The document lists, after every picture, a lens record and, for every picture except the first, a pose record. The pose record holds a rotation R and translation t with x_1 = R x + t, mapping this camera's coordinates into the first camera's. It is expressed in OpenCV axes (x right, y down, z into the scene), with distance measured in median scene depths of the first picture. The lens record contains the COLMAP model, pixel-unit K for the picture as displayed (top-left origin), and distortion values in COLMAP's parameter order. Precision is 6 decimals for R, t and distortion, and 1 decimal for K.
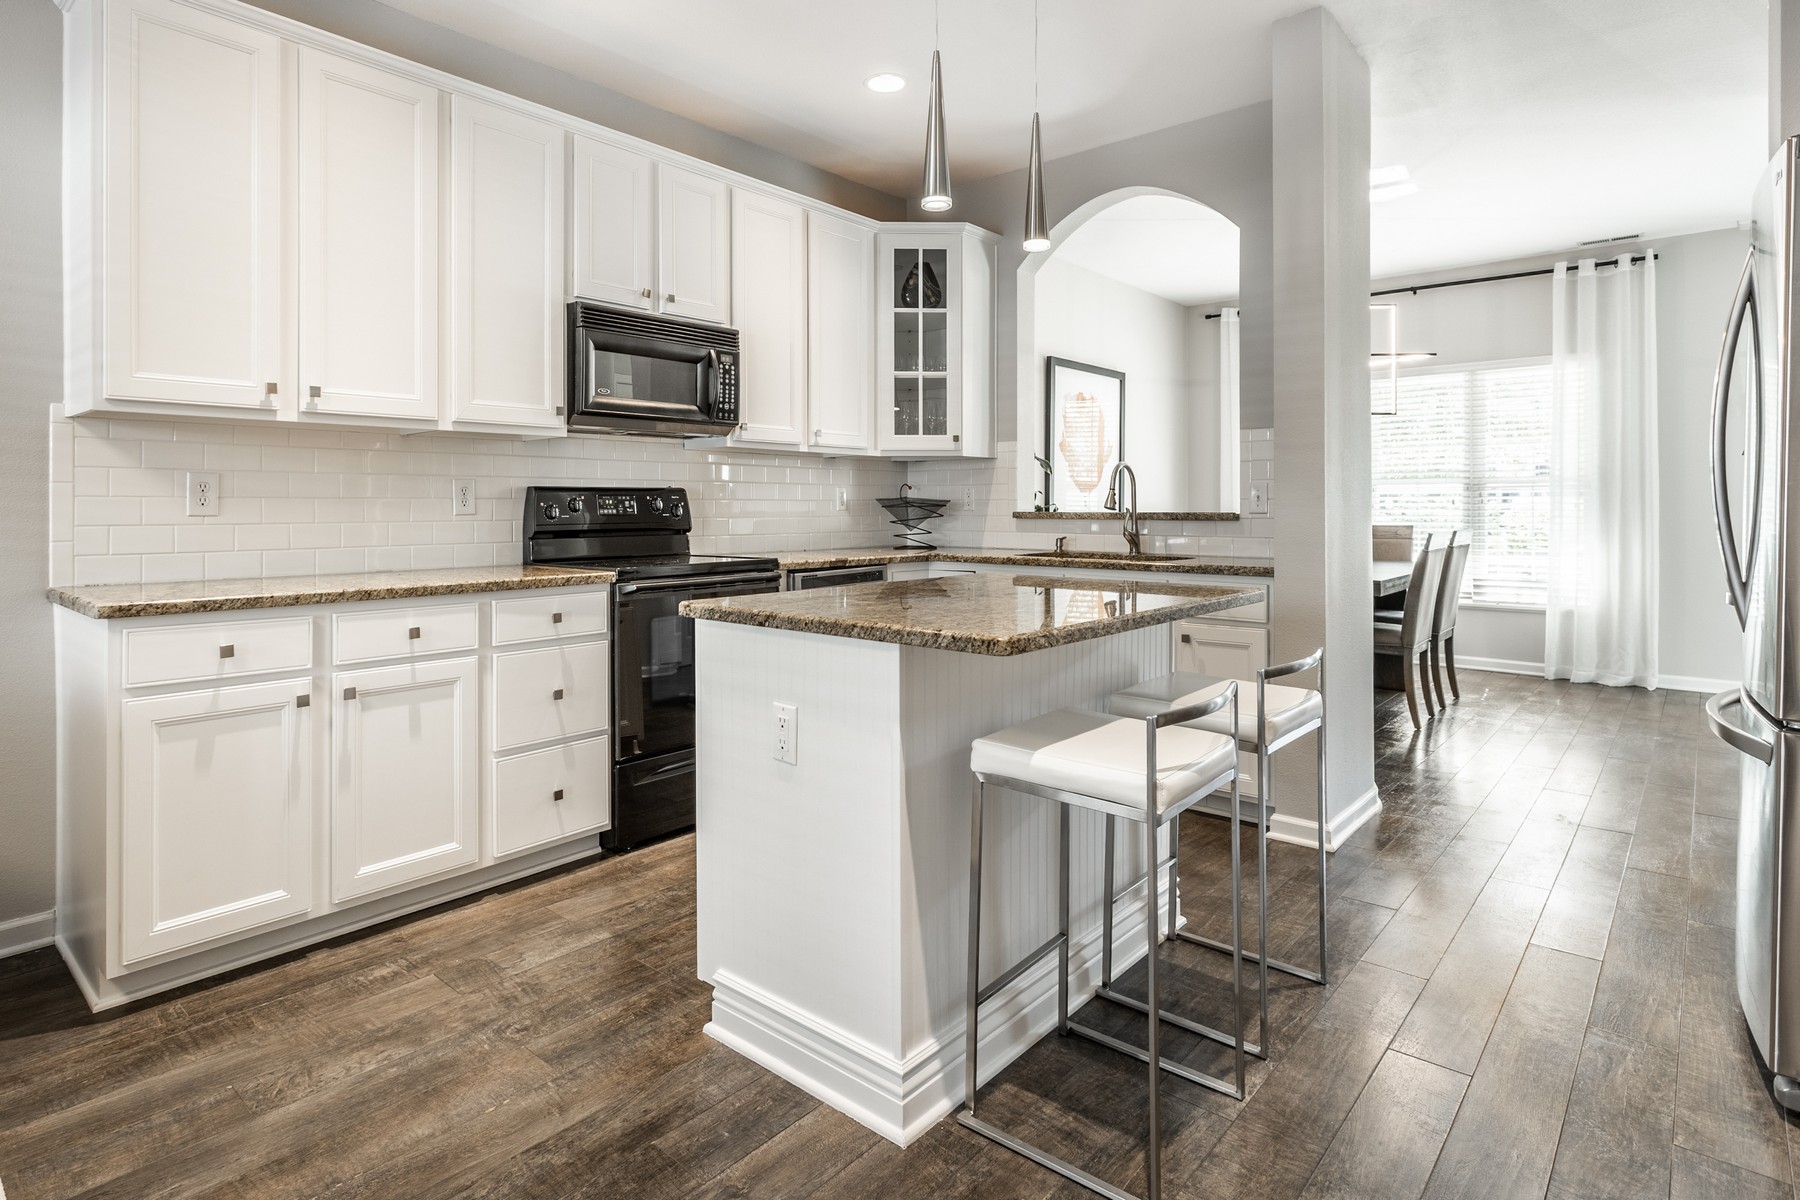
lens RADIAL K [[942.5, 0, 861.4], [0, 942.5, 505.7], [0, 0, 1]] dist [-0.000814, 0.002486]
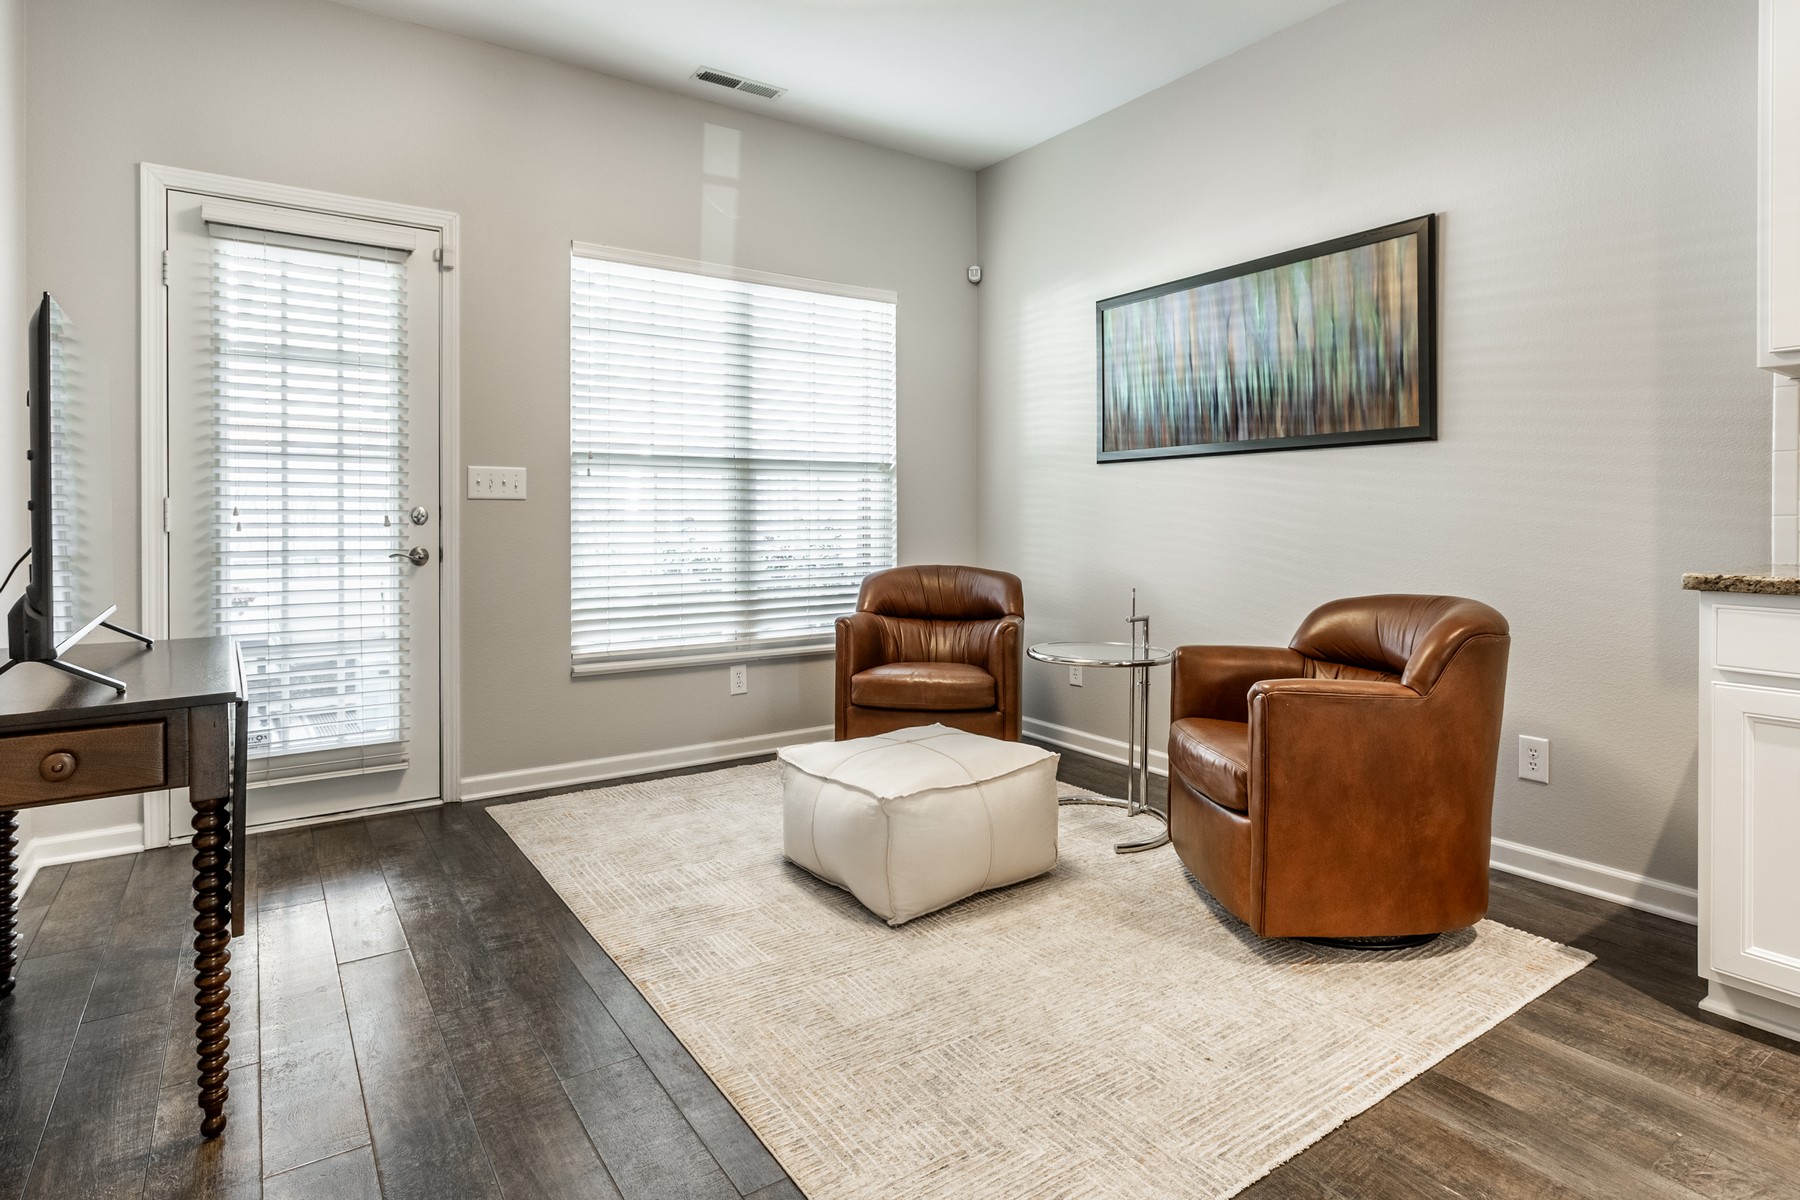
lens RADIAL K [[953.6, 0, 918.6], [0, 953.6, 519.7], [0, 0, 1]] dist [-0.011869, 0.003569]
pose [[-0.222476, 0.002966, -0.974934, 0.160033], [-0.000316, 0.999995, 0.003115, 0.026274], [0.974938, 0.001002, -0.222474, 0.254732]]
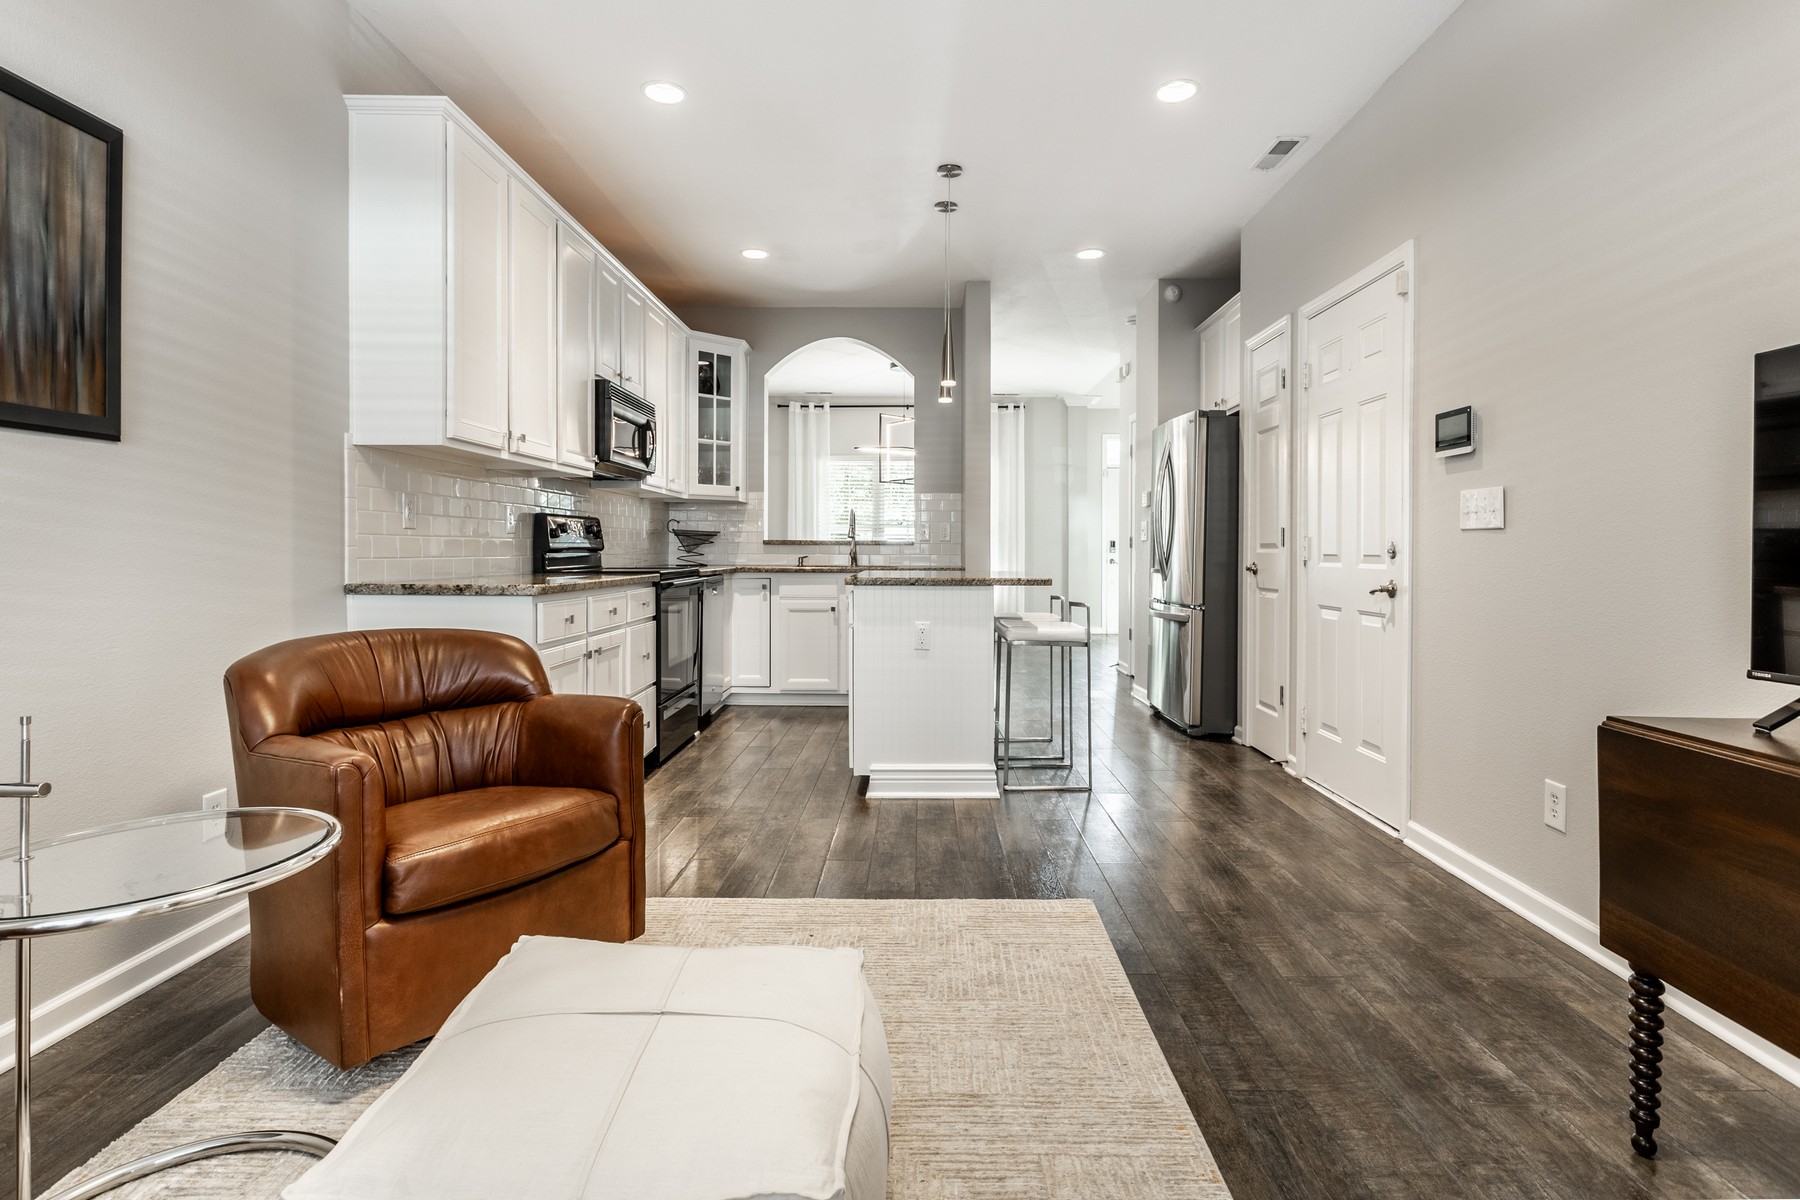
lens RADIAL K [[874.7, 0, 929.1], [0, 874.7, 560.2], [0, 0, 1]] dist [-0.002362, 0.000099]
pose [[0.740861, -0.006716, 0.671624, -0.702180], [-0.000269, 0.999947, 0.010297, 0.029163], [-0.671658, -0.007809, 0.740820, -0.226775]]
